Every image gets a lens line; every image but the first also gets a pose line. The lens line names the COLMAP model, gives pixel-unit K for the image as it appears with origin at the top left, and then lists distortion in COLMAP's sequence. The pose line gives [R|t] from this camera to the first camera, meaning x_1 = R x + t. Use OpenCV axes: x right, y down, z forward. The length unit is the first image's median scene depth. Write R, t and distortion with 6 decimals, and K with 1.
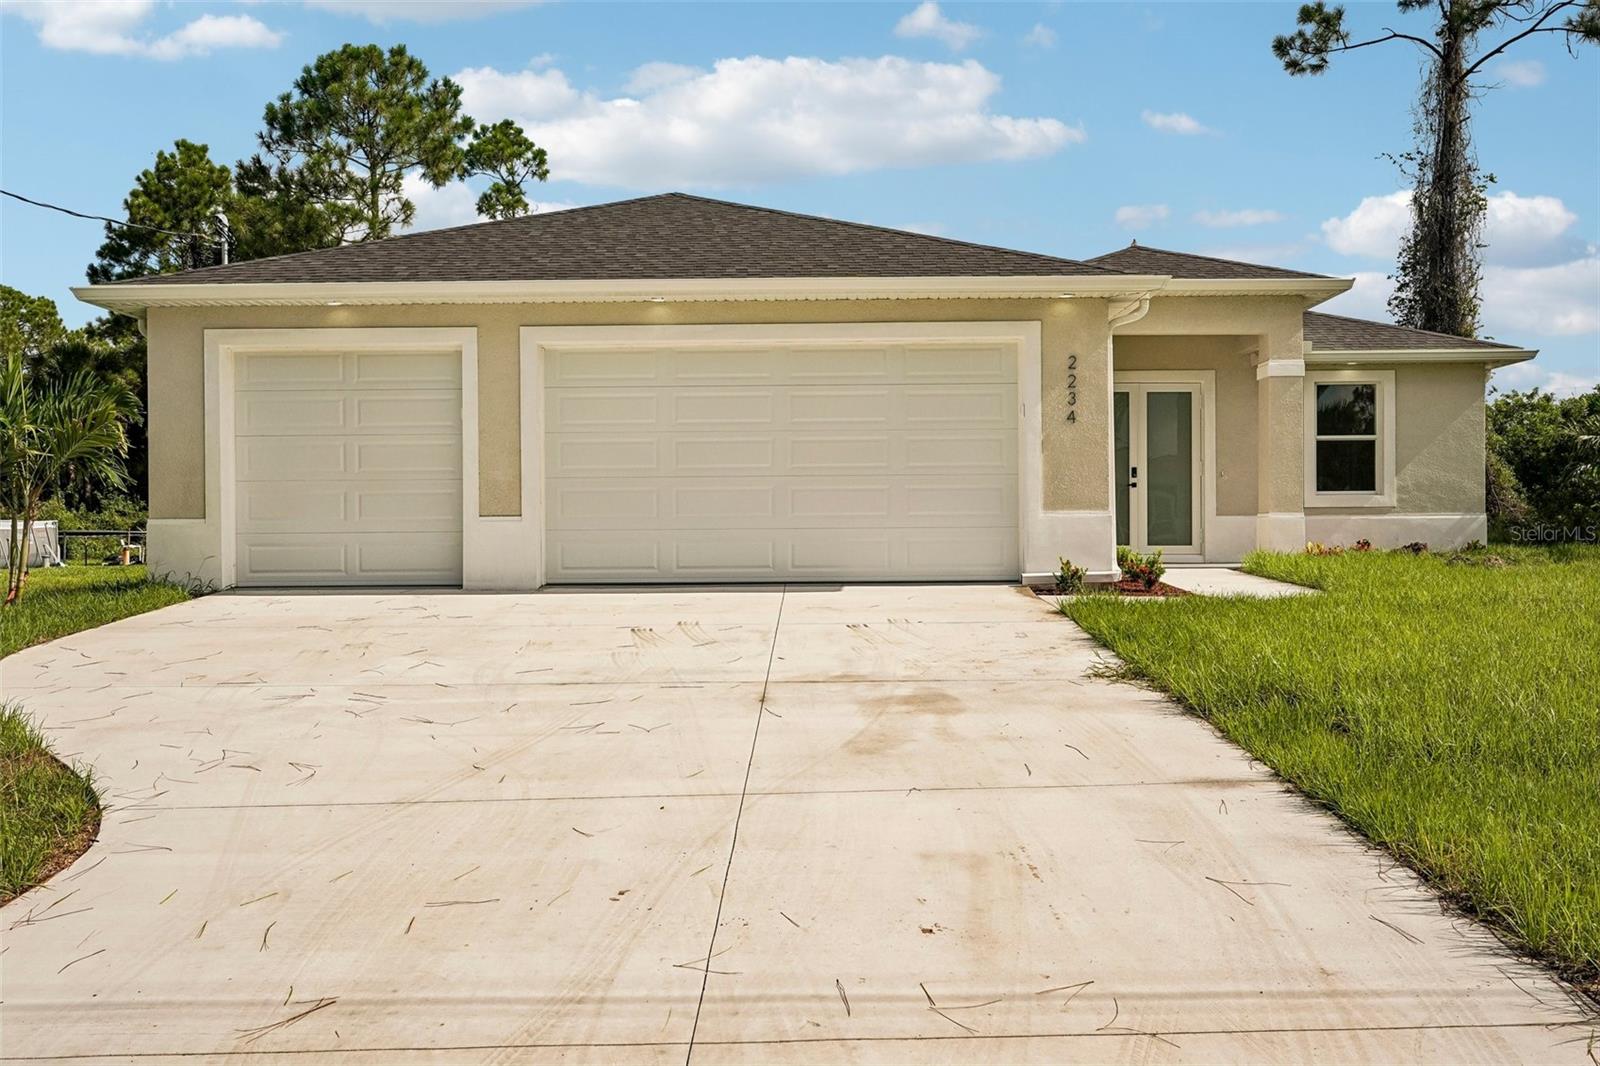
lens RADIAL K [[1356.1, 0, 802.0], [0, 1356.1, 535.6], [0, 0, 1]] dist [0.003102, -0.010153]
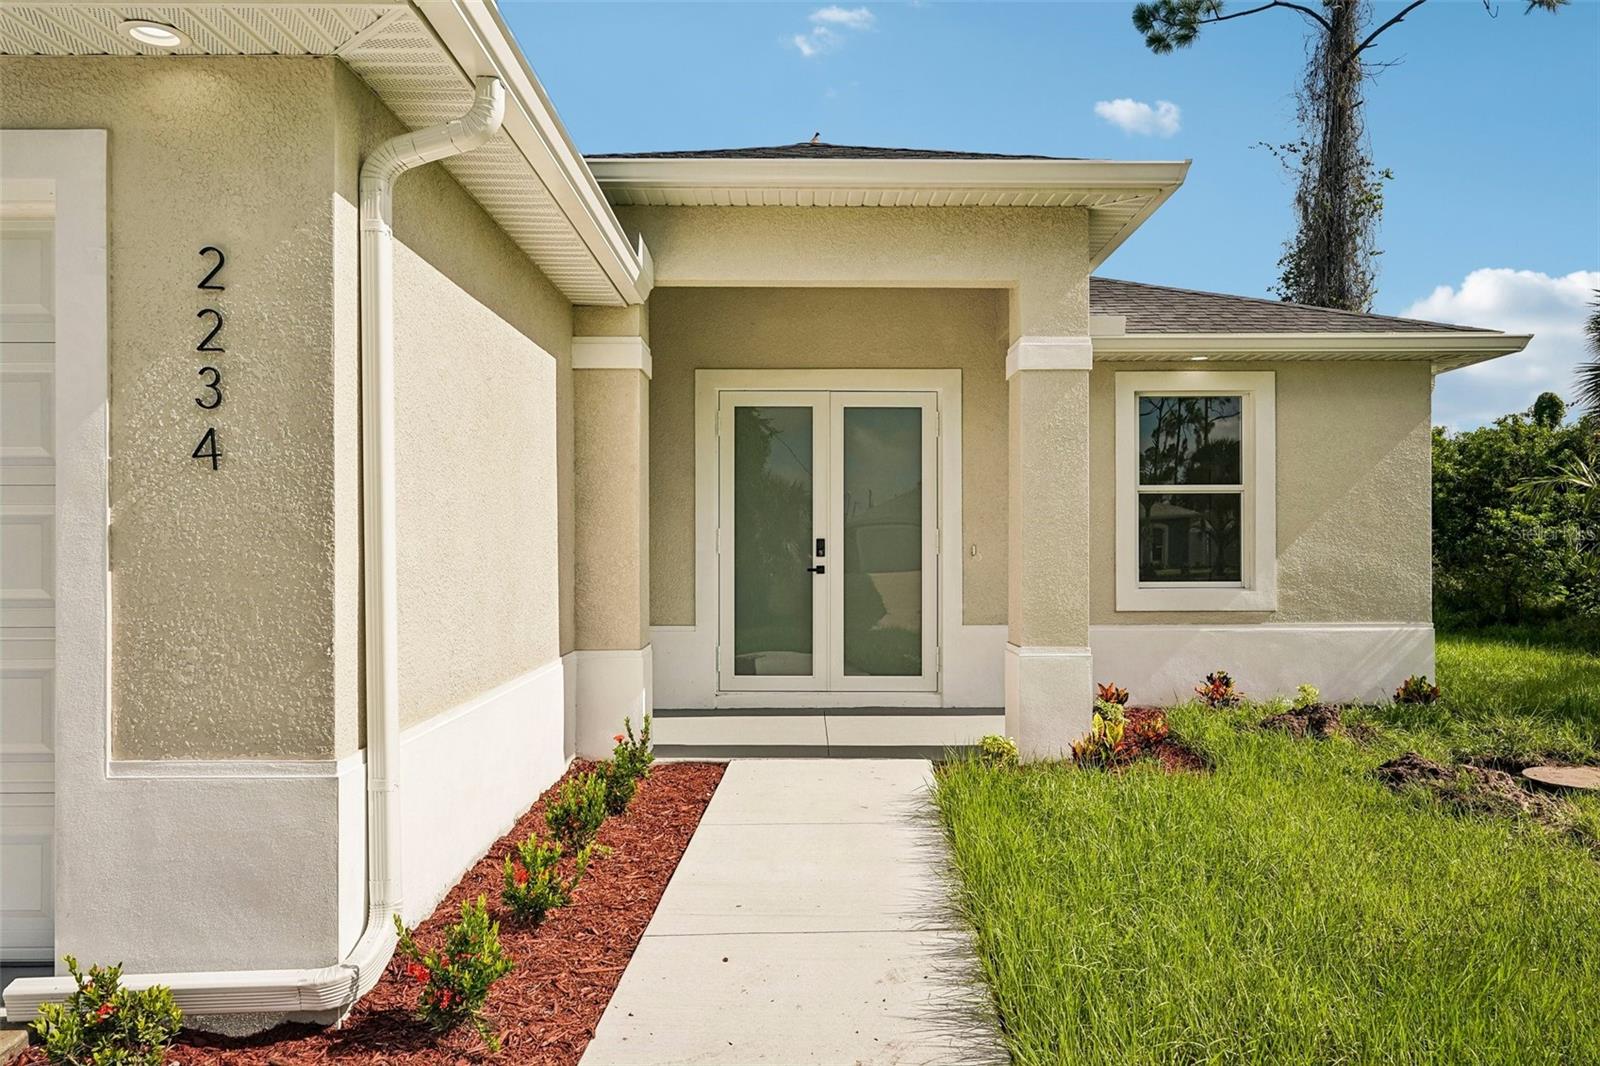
lens RADIAL K [[1136.7, 0, 799.4], [0, 1136.7, 532.2], [0, 0, 1]] dist [-0.004364, 0.002308]
pose [[0.999879, 0.005623, 0.014502, 0.226678], [-0.005423, 0.999890, -0.013810, -0.045886], [-0.014578, 0.013730, 0.999799, 0.516937]]
